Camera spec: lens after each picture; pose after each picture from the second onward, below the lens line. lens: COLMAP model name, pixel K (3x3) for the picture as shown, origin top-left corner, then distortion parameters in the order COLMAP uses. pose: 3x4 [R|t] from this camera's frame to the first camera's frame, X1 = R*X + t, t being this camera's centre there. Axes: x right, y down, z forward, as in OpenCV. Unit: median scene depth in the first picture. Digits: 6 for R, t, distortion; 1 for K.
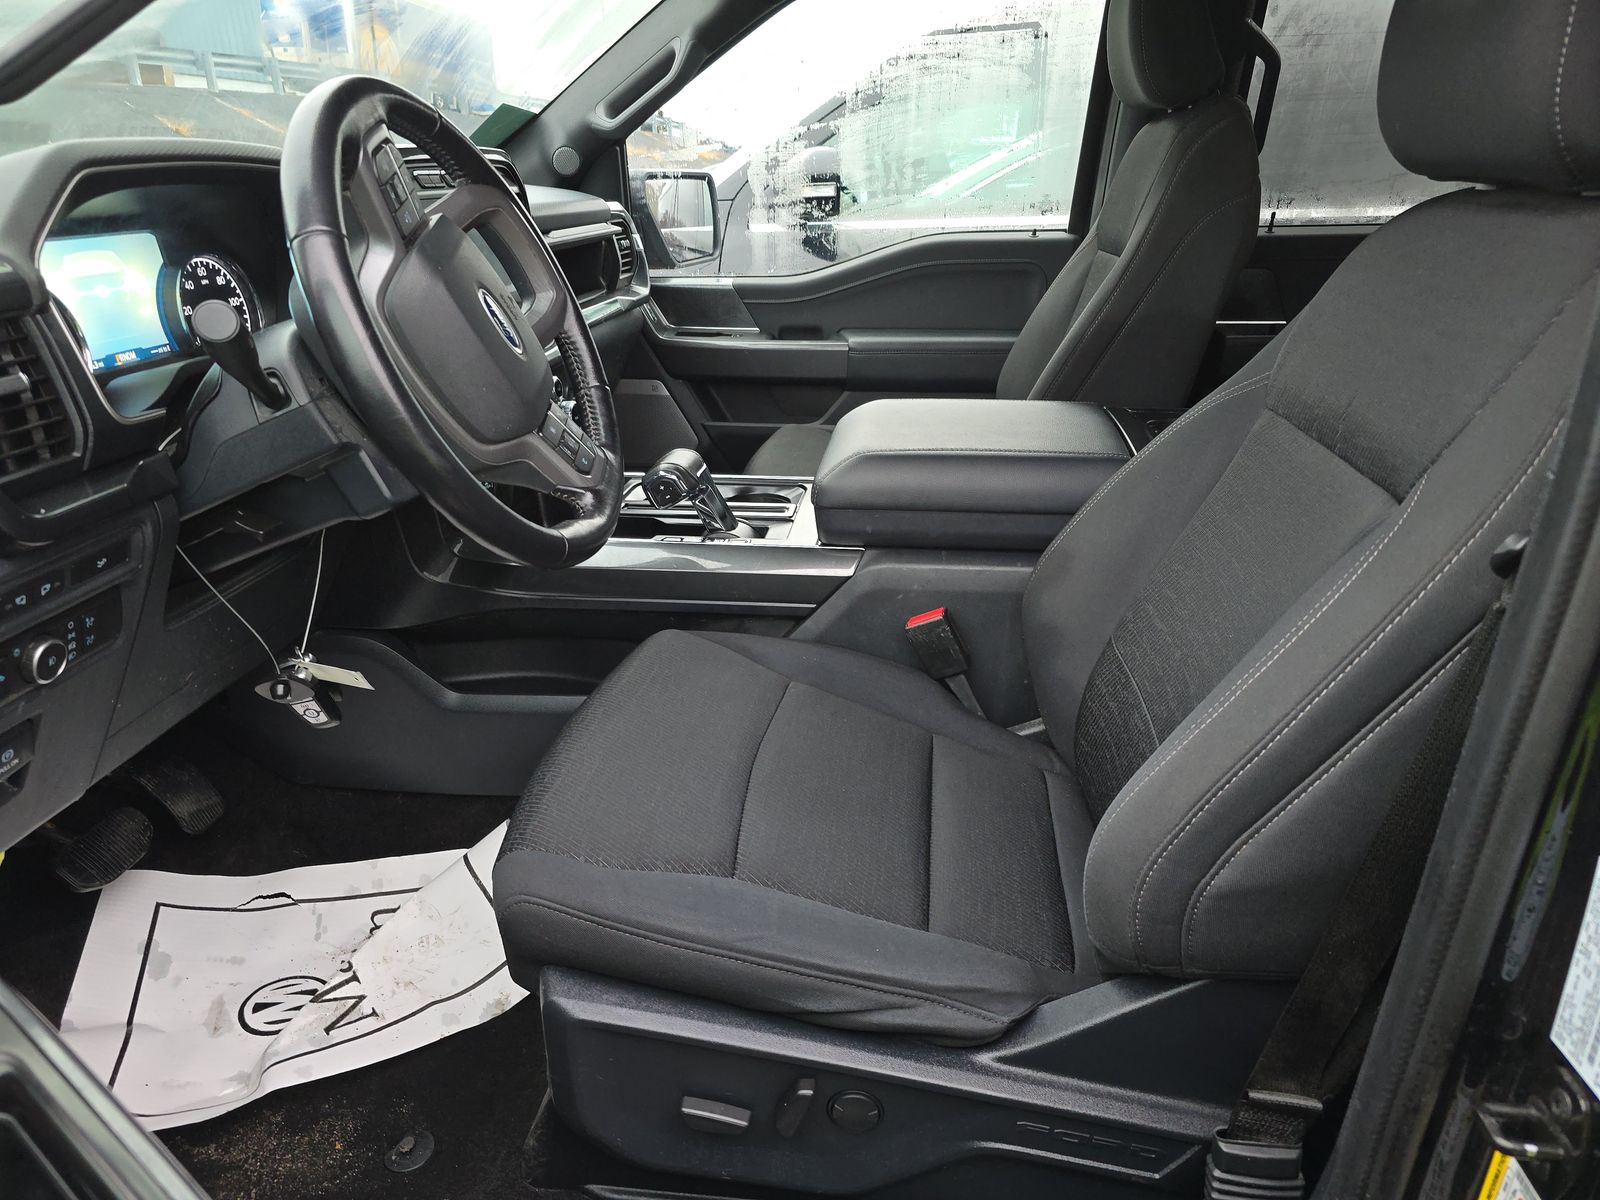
lens RADIAL K [[1073.5, 0, 800.0], [0, 1073.5, 600.0], [0, 0, 1]] dist [-0.007136, -0.001086]
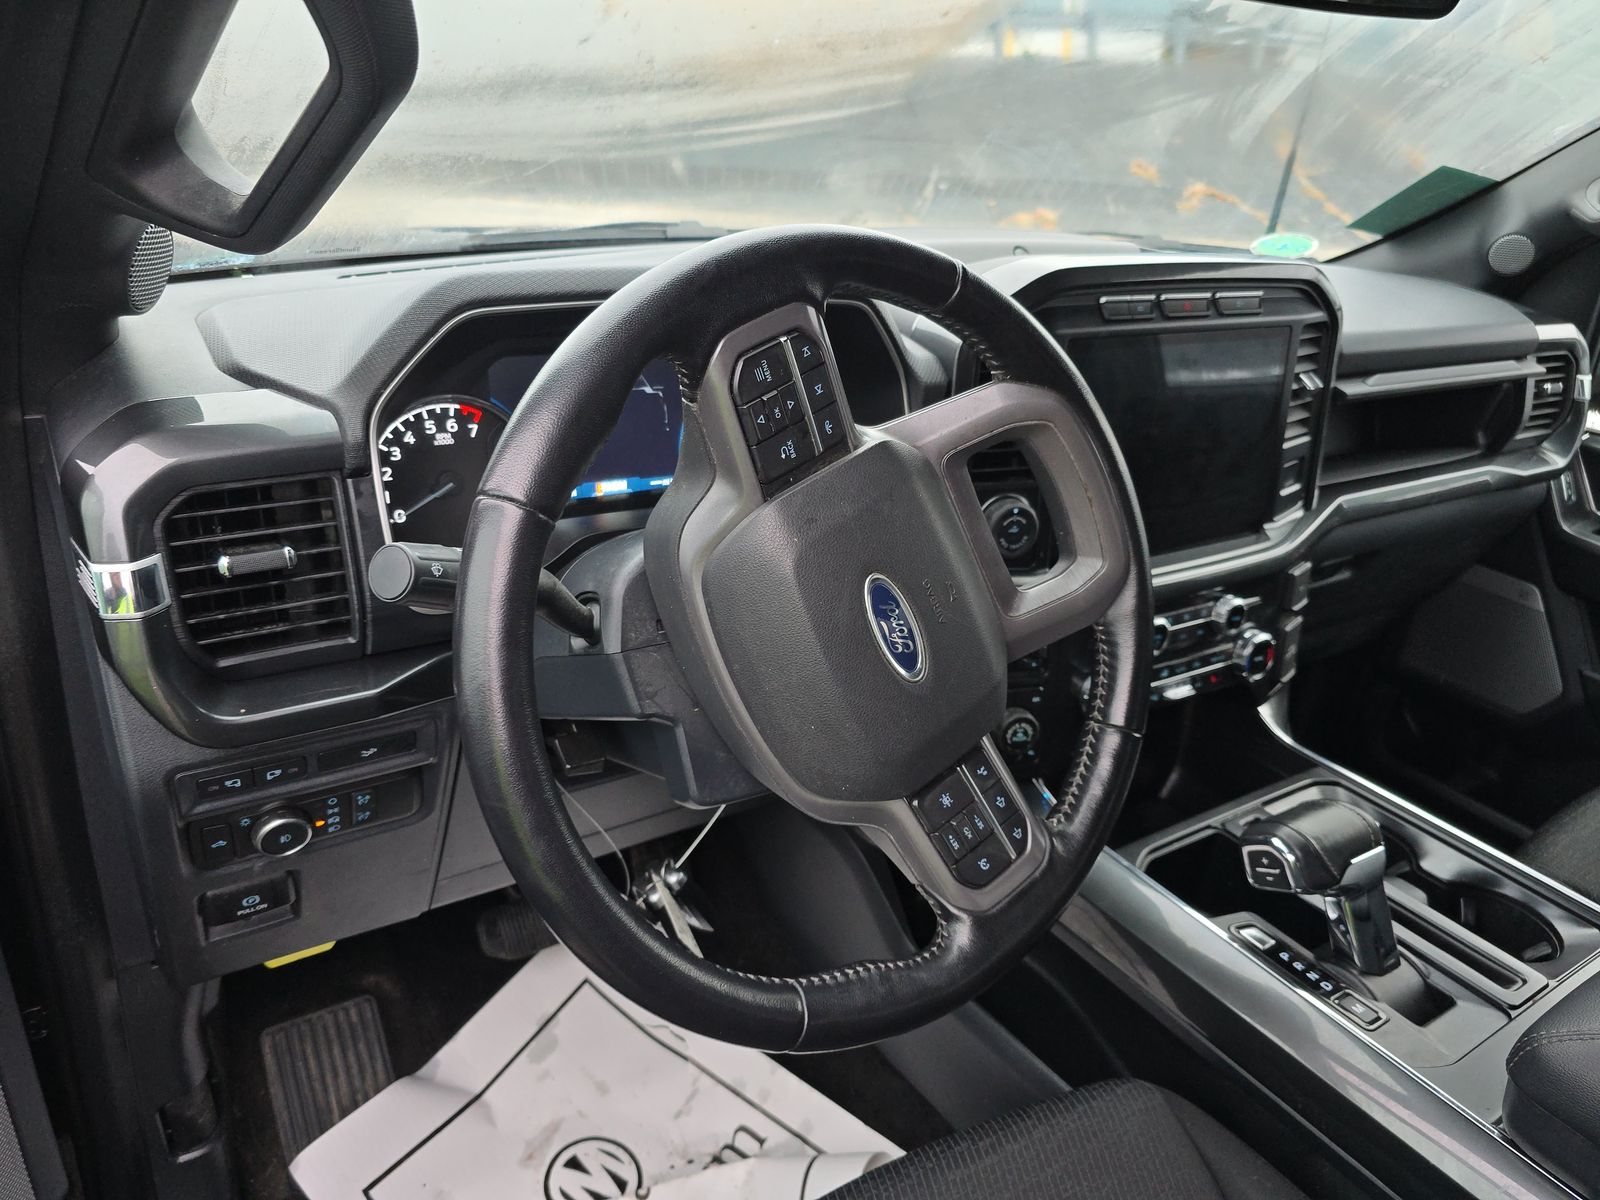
lens RADIAL K [[1059.9, 0, 800.0], [0, 1059.9, 600.0], [0, 0, 1]] dist [0.081437, -0.056862]
pose [[0.642425, 0.354718, -0.679313, 0.077971], [-0.353949, 0.923556, 0.147526, -0.284748], [0.679714, 0.145668, 0.718867, 0.431360]]
